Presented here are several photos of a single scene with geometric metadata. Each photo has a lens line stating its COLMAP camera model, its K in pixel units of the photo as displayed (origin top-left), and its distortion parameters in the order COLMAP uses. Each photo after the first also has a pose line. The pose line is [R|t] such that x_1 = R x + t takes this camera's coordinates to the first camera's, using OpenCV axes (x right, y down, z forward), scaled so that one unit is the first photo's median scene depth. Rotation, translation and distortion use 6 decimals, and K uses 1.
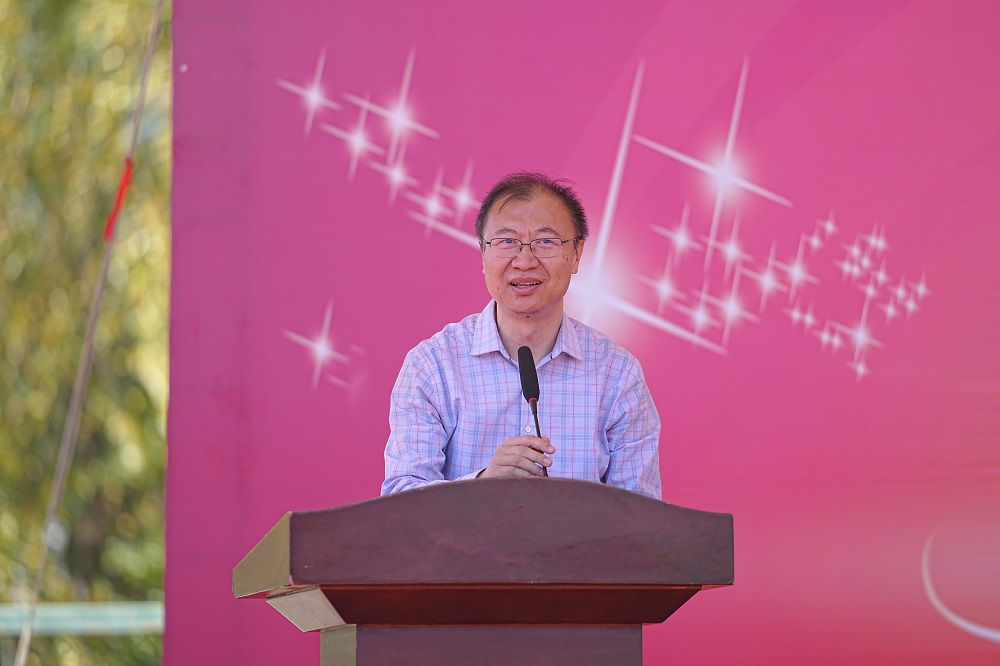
lens RADIAL K [[5609.4, 0, 500.0], [0, 5609.4, 333.0], [0, 0, 1]] dist [0.048026, 0.628522]
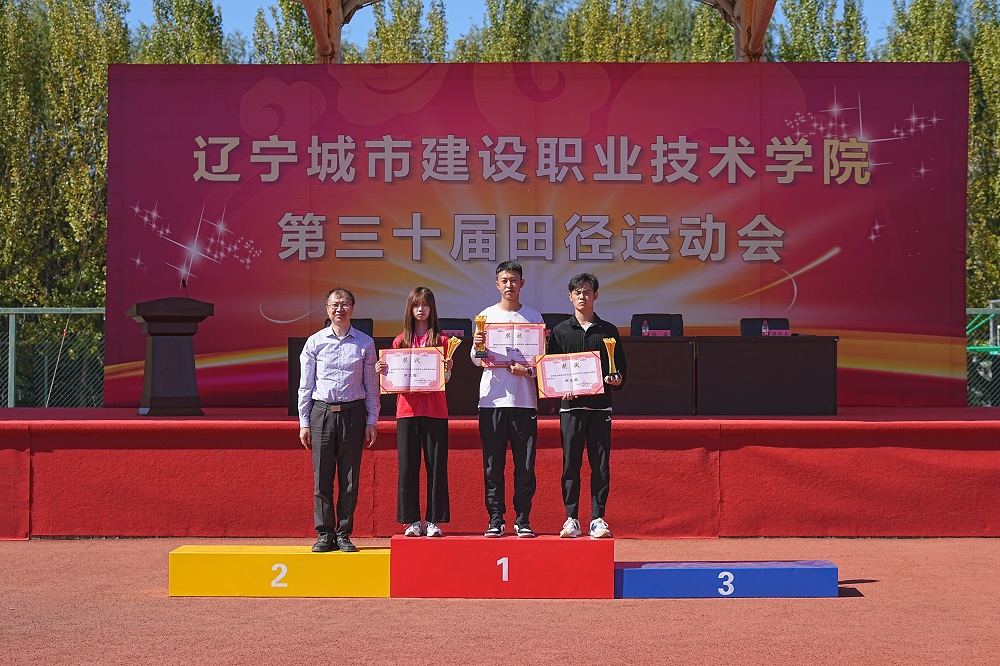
lens RADIAL K [[2060.5, 0, 500.0], [0, 2060.5, 333.0], [0, 0, 1]] dist [-0.065993, -0.698237]
pose [[0.988282, 0.006657, 0.152494, 0.007433], [-0.017448, 0.997427, 0.069537, -0.065475], [-0.151638, -0.071383, 0.985855, -0.821708]]
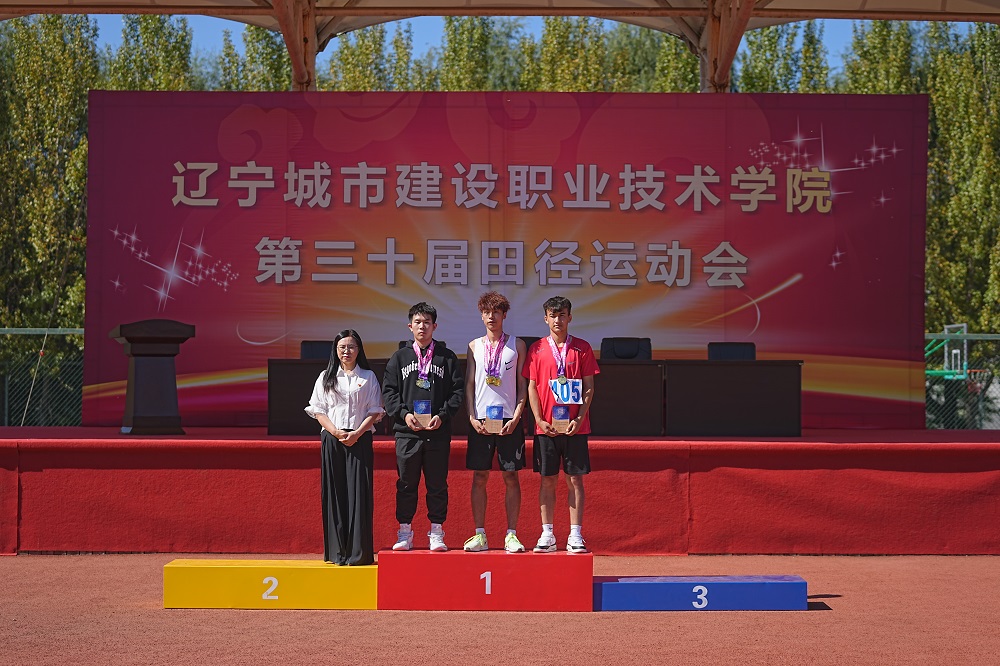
lens RADIAL K [[2060.5, 0, 500.0], [0, 2060.5, 333.0], [0, 0, 1]] dist [-0.065993, -0.698237]
pose [[0.984346, 0.013460, 0.175733, -0.017398], [-0.024111, 0.997989, 0.058617, -0.069295], [-0.174591, -0.061936, 0.982691, -0.864320]]
